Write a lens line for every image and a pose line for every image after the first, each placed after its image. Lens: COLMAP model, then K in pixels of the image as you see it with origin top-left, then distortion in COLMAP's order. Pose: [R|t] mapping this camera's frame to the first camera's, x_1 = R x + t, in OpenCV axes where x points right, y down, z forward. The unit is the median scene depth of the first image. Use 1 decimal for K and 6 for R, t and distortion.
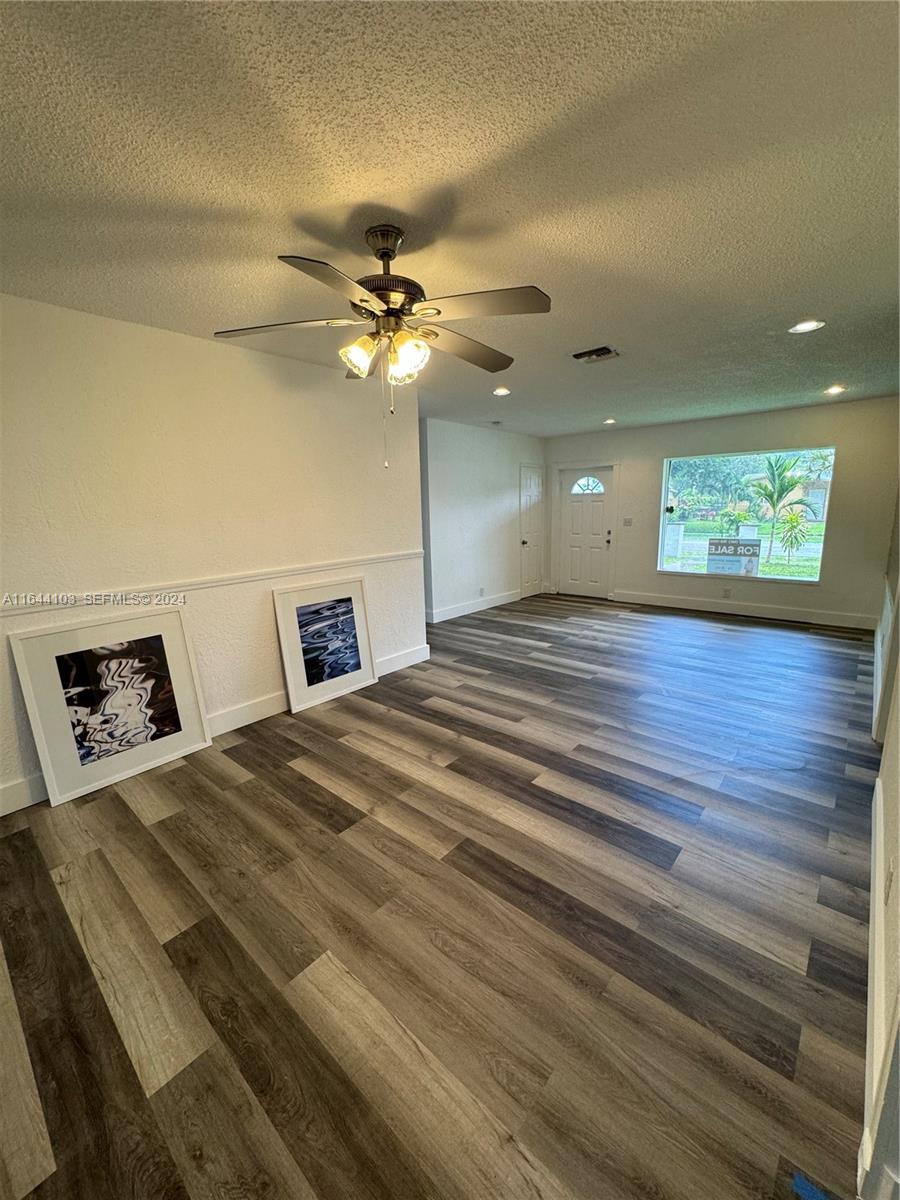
lens RADIAL K [[479.4, 0, 452.1], [0, 479.4, 601.1], [0, 0, 1]] dist [-0.002217, 0.000171]
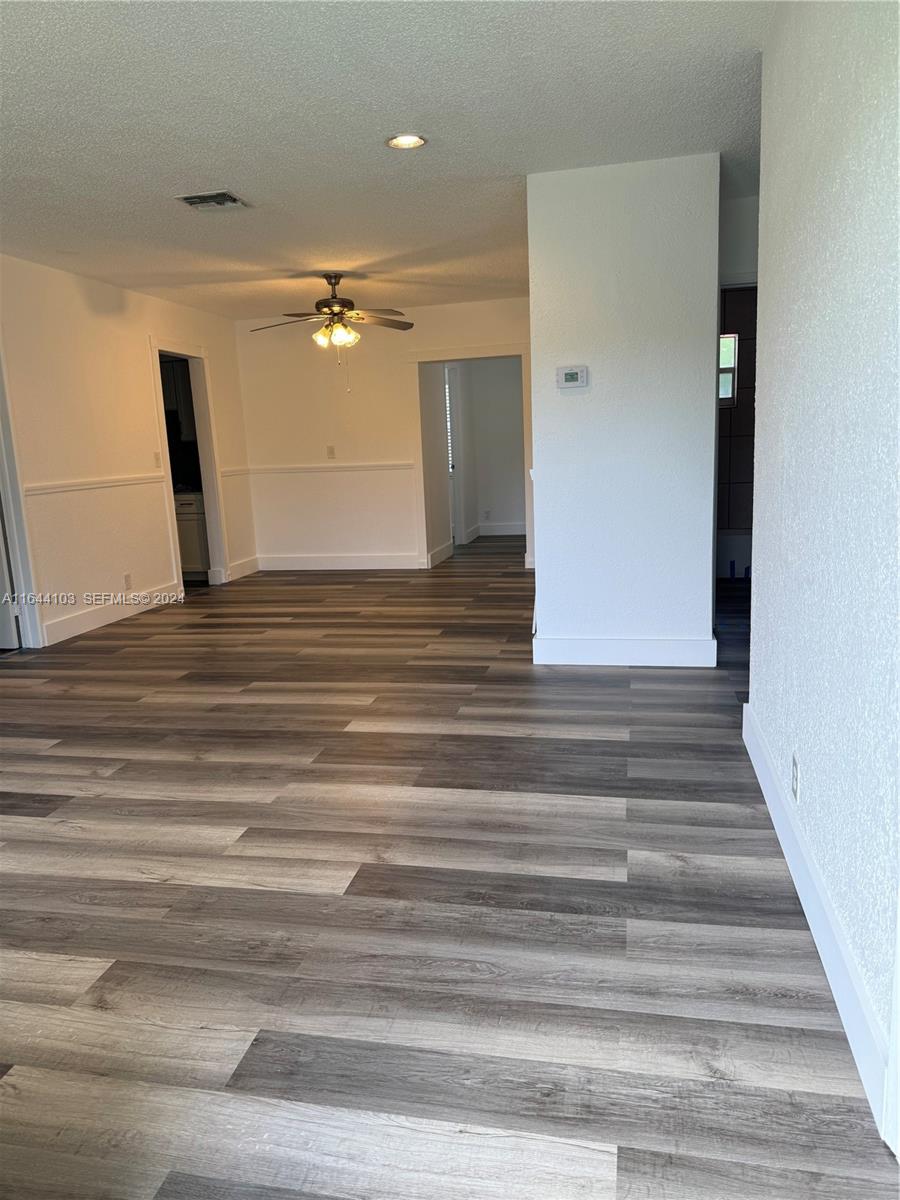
lens RADIAL K [[836.0, 0, 448.3], [0, 836.0, 602.9], [0, 0, 1]] dist [0.127888, -0.227695]
pose [[-0.872641, 0.152276, -0.464015, 0.603151], [-0.030378, 0.931379, 0.362782, -0.373074], [0.487417, 0.330674, -0.808133, 2.134194]]
